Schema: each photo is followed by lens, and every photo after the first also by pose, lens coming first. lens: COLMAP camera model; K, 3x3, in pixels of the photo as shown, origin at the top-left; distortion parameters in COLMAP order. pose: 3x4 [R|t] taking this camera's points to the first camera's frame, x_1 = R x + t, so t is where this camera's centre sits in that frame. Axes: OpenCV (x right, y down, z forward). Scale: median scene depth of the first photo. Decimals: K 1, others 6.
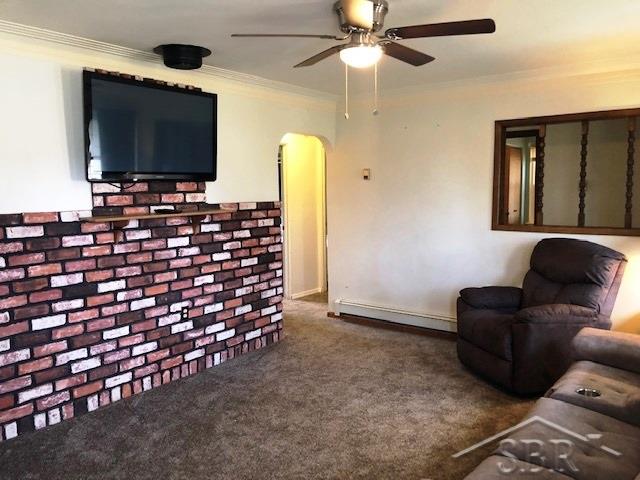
lens RADIAL K [[523.2, 0, 321.4], [0, 523.2, 237.2], [0, 0, 1]] dist [0.005882, 0.010011]
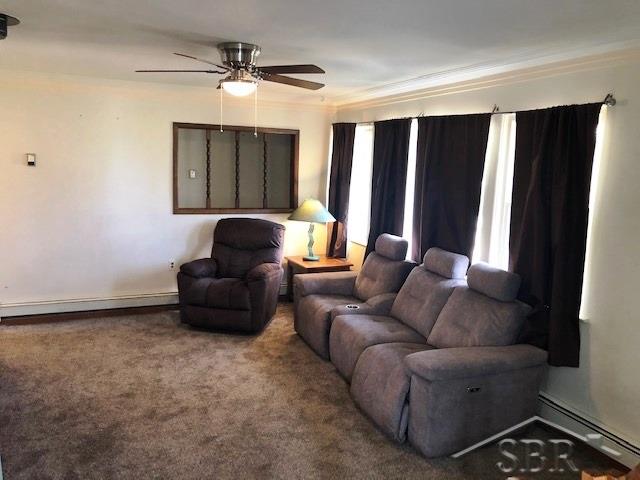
lens RADIAL K [[523.2, 0, 321.8], [0, 523.2, 241.9], [0, 0, 1]] dist [0.005882, 0.010011]
pose [[0.490150, -0.104106, 0.865399, -0.602234], [0.046642, 0.994552, 0.093226, -0.050620], [-0.870389, -0.005331, 0.492336, 0.134454]]
